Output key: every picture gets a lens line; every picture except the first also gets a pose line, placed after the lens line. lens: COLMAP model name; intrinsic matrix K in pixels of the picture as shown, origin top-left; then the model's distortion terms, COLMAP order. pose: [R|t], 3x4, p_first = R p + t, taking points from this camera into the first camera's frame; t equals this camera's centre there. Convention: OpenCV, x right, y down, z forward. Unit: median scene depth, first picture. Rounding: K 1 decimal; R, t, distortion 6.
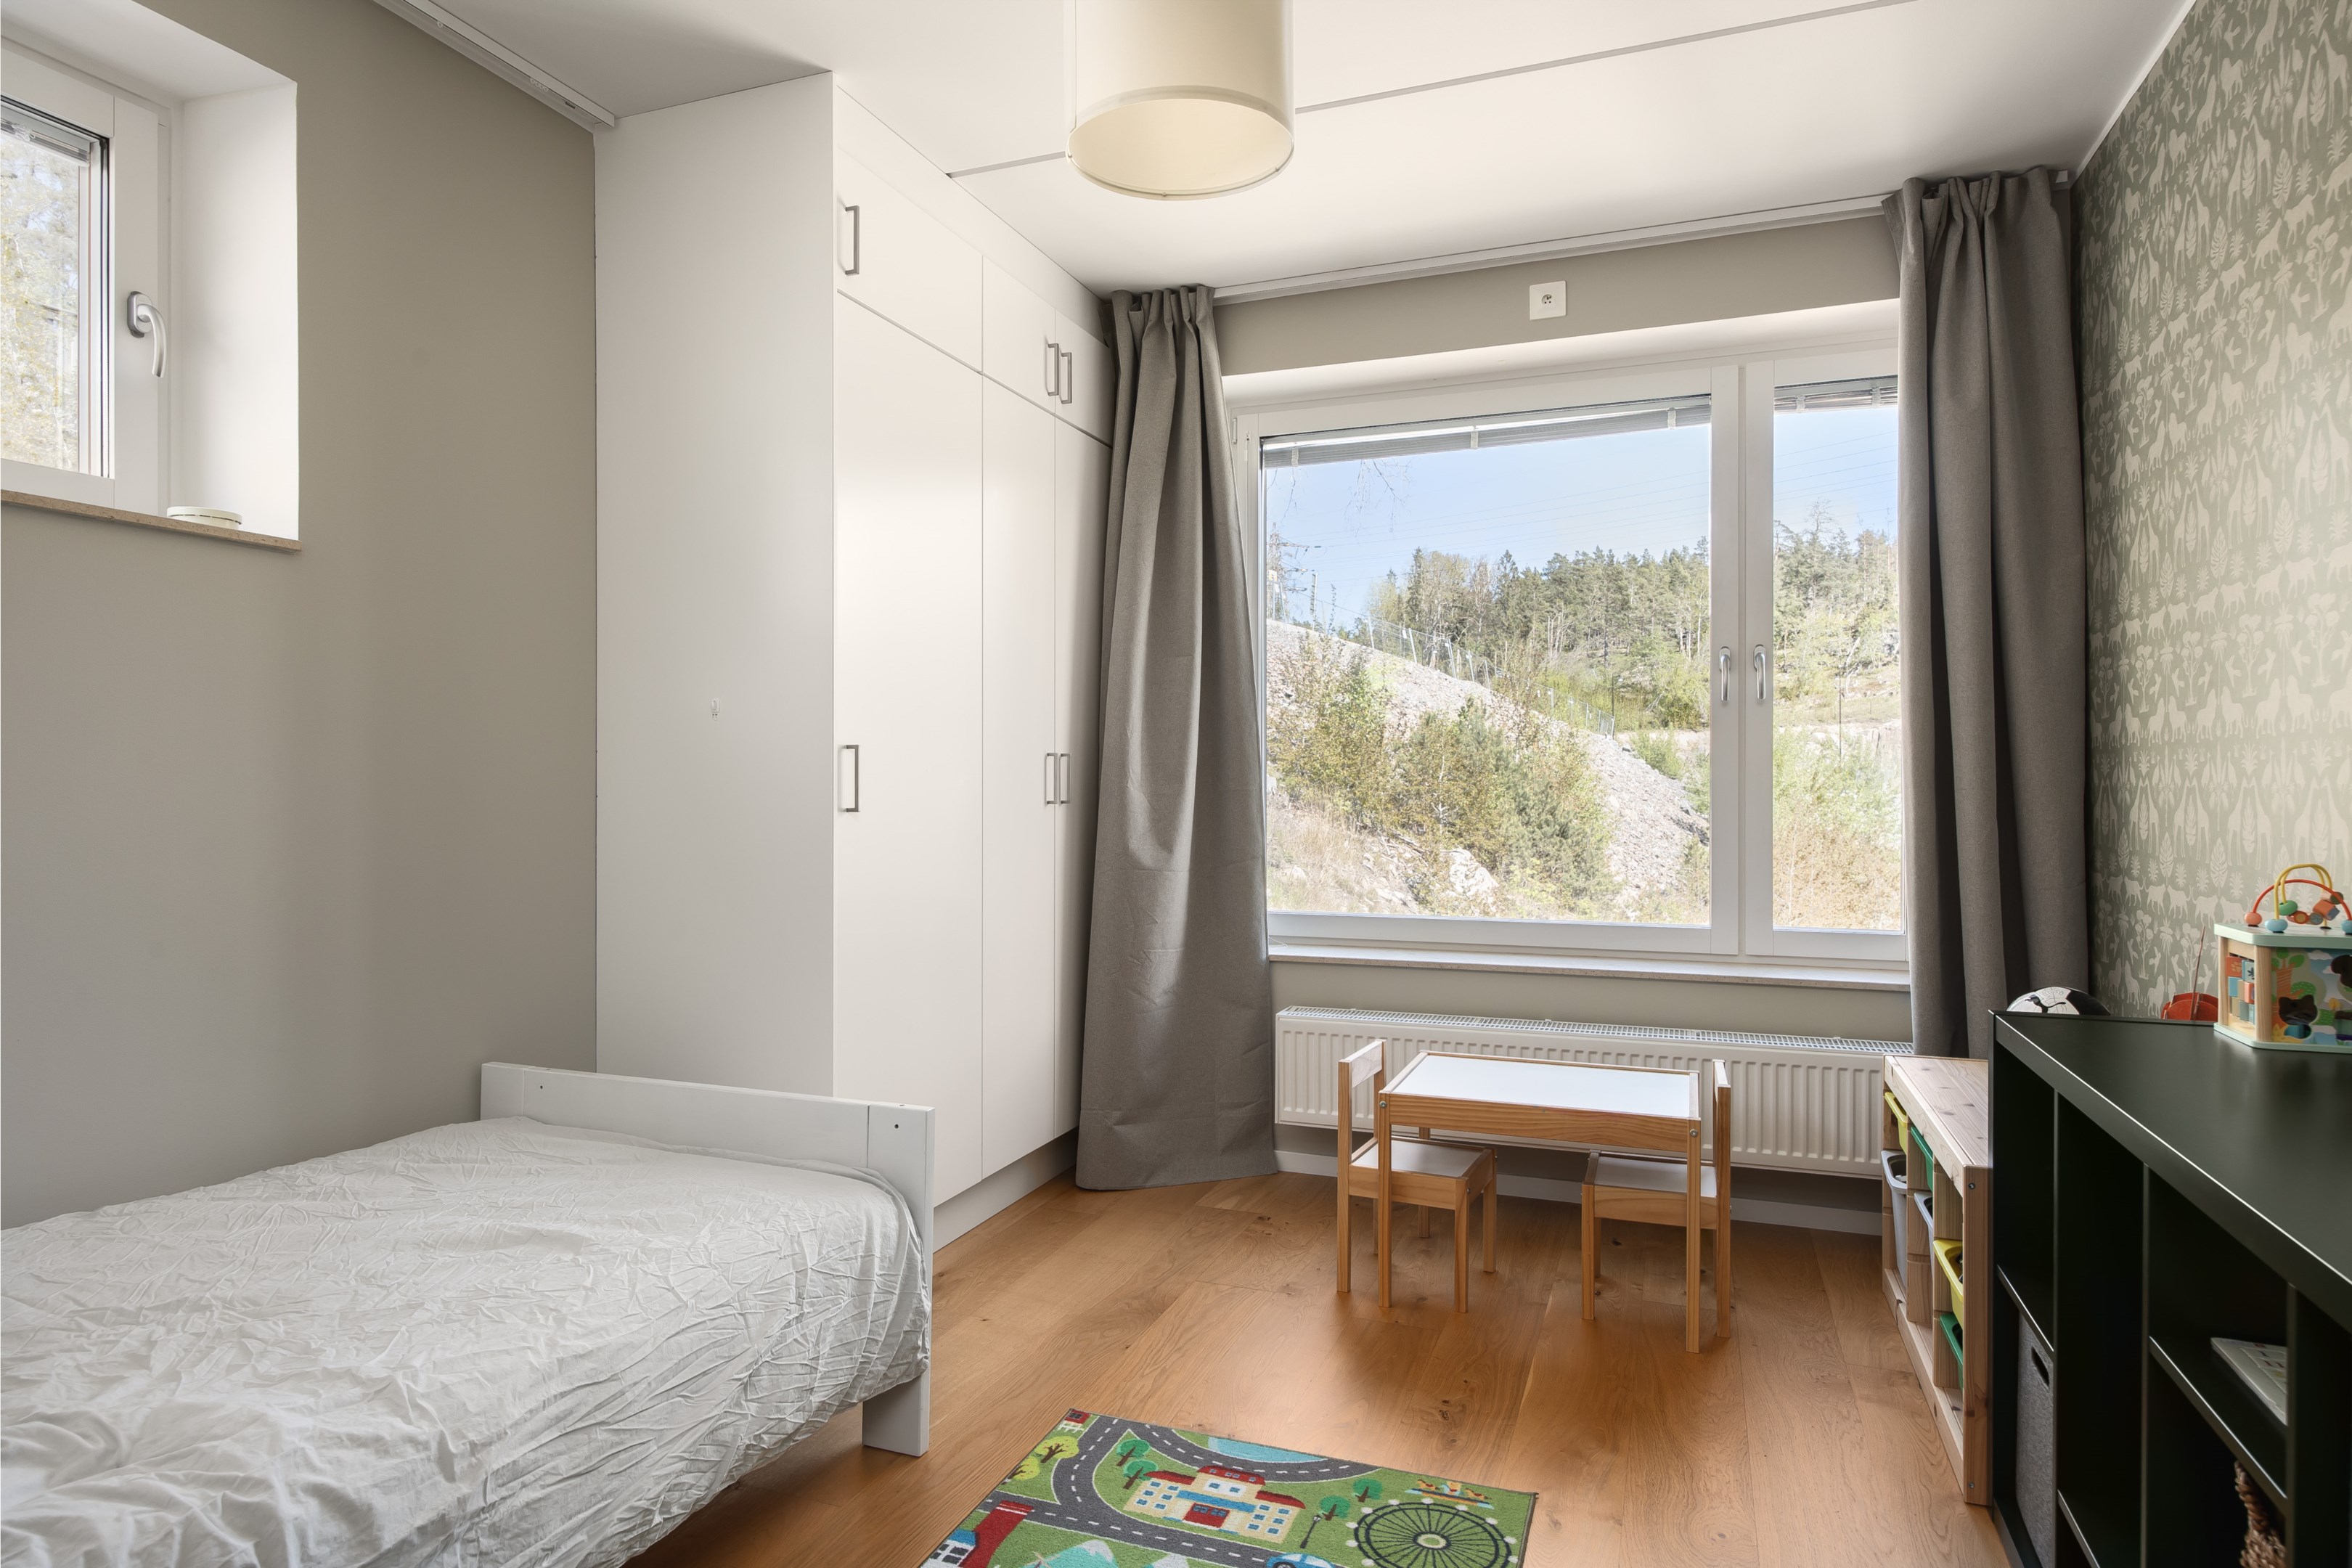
lens RADIAL K [[1357.9, 0, 1176.0], [0, 1357.9, 784.0], [0, 0, 1]] dist [0.002707, 0.000653]
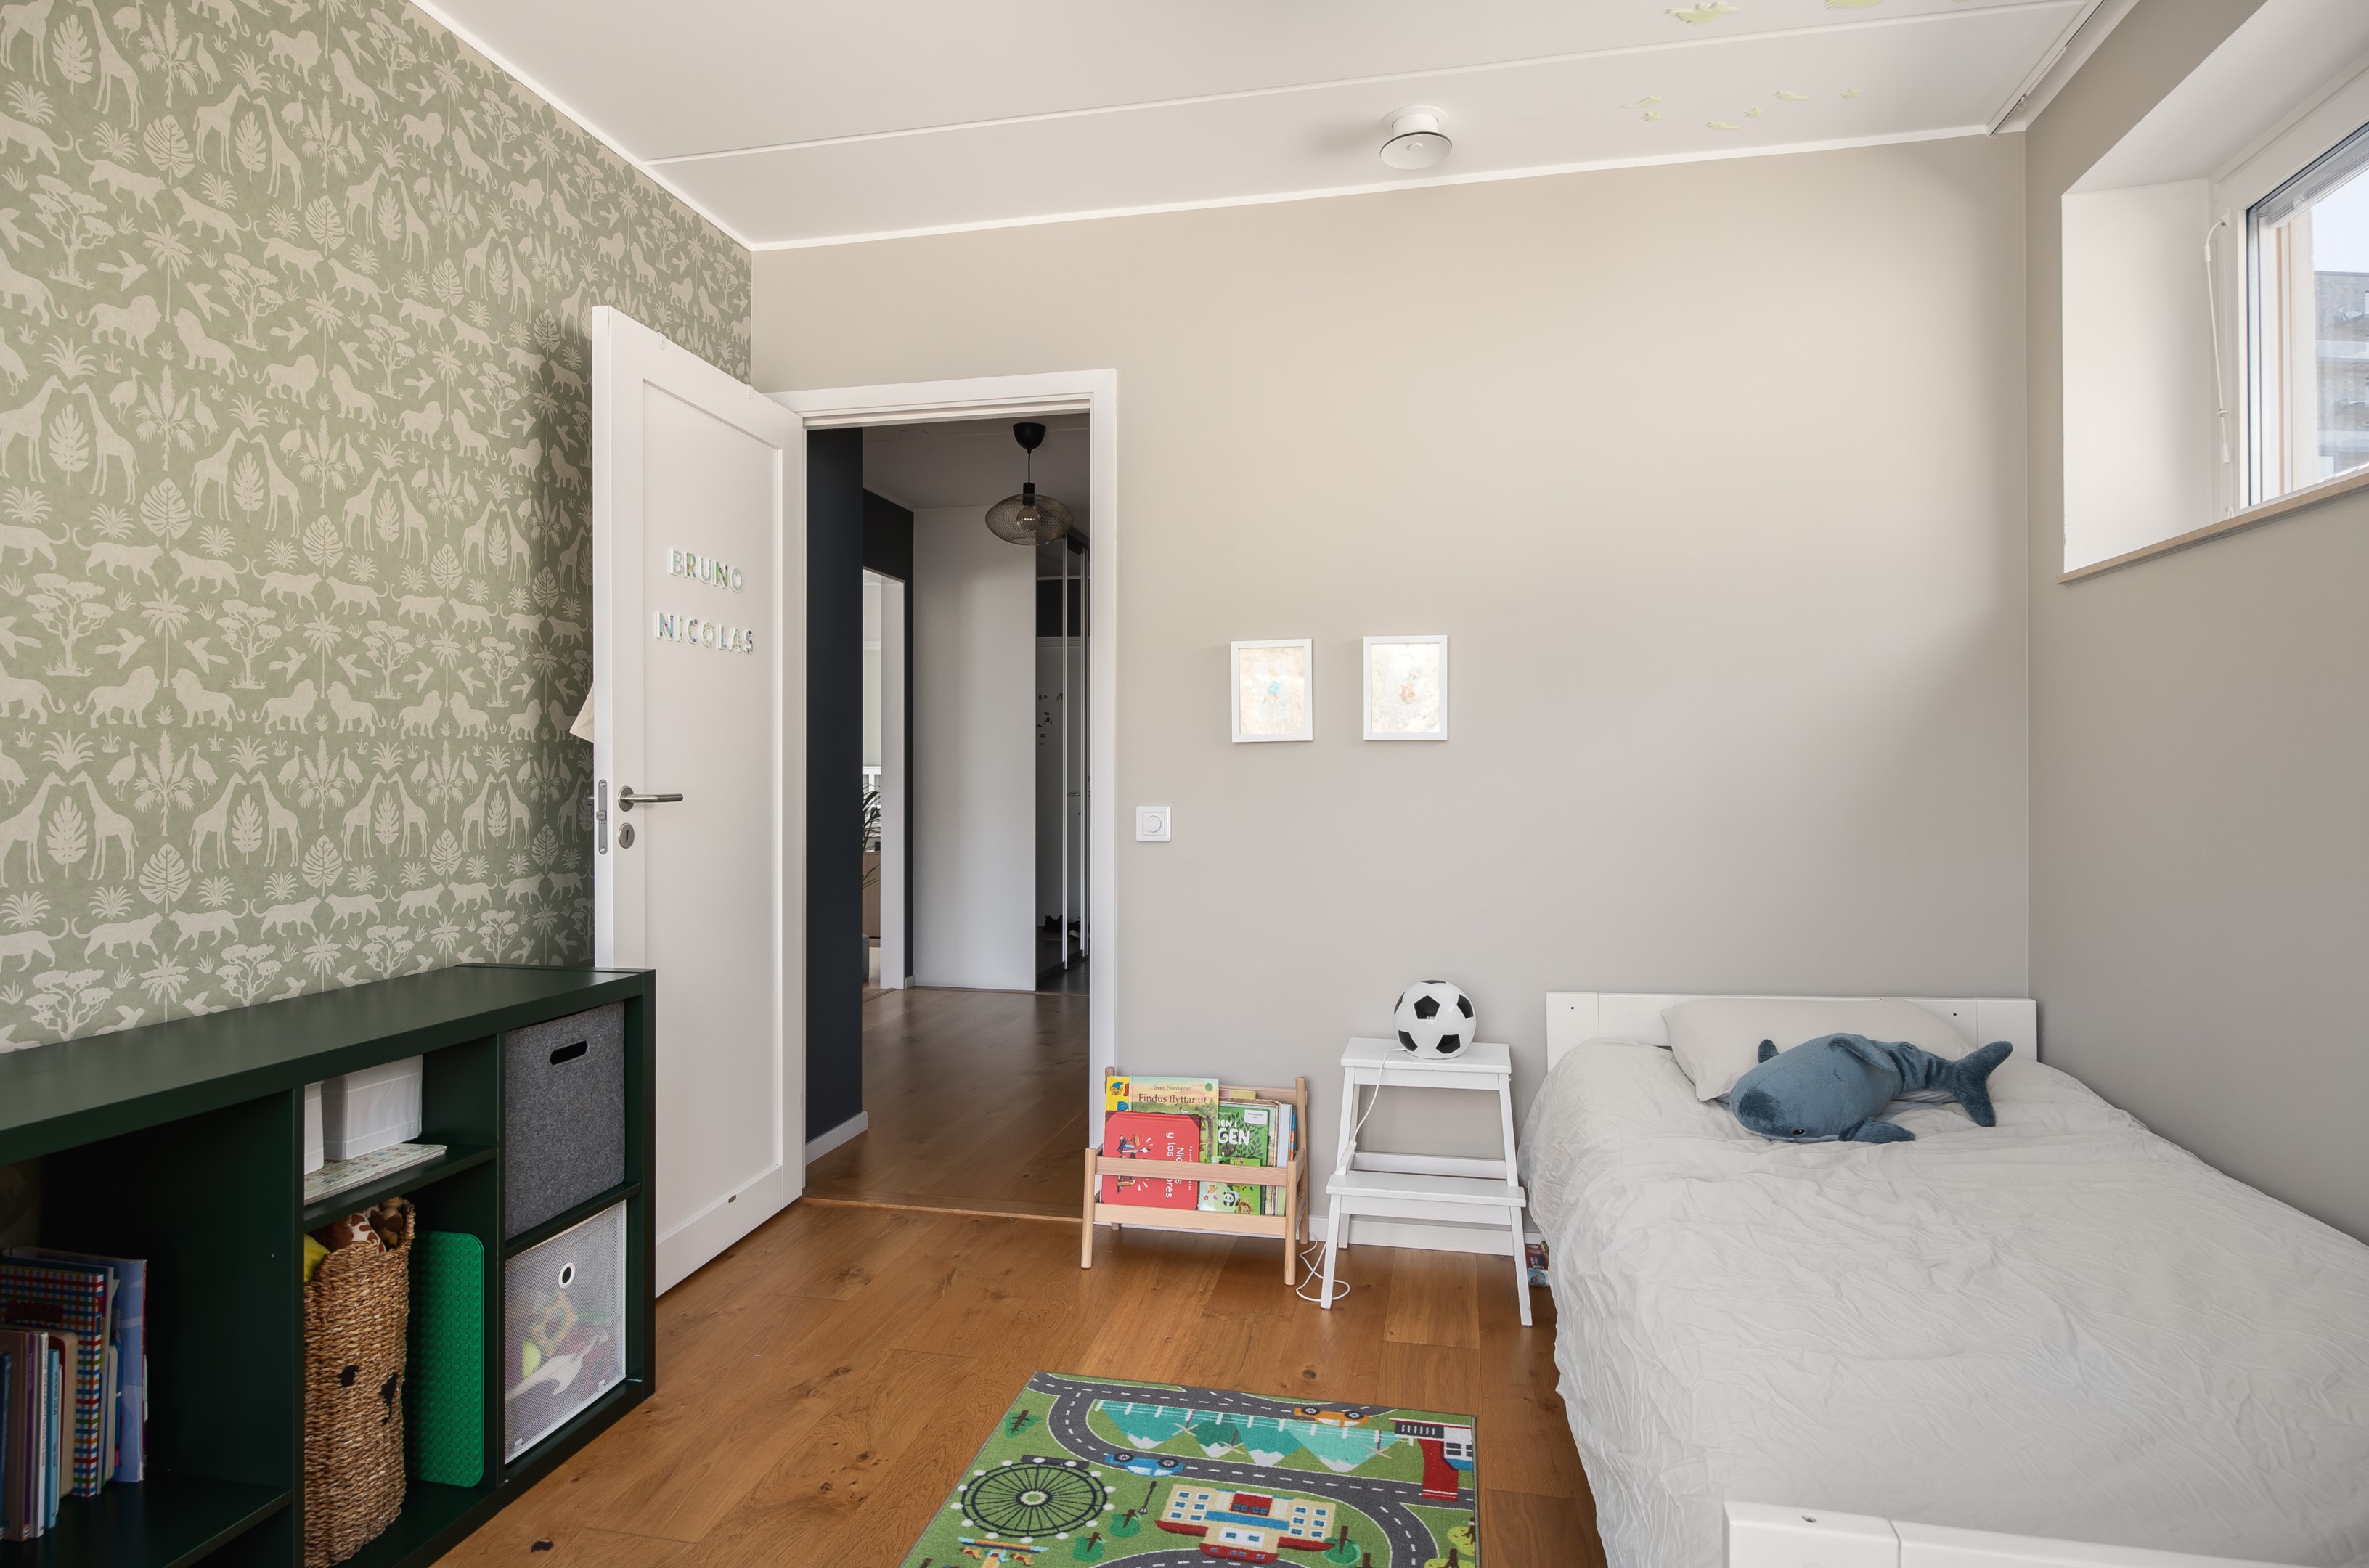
lens RADIAL K [[1280.8, 0, 1184.5], [0, 1280.8, 784.0], [0, 0, 1]] dist [0.000057, 0.000009]
pose [[-0.988619, -0.000189, -0.150443, 0.212641], [-0.000627, 0.999996, 0.002862, 0.001028], [0.150442, 0.002924, -0.988614, 1.911864]]
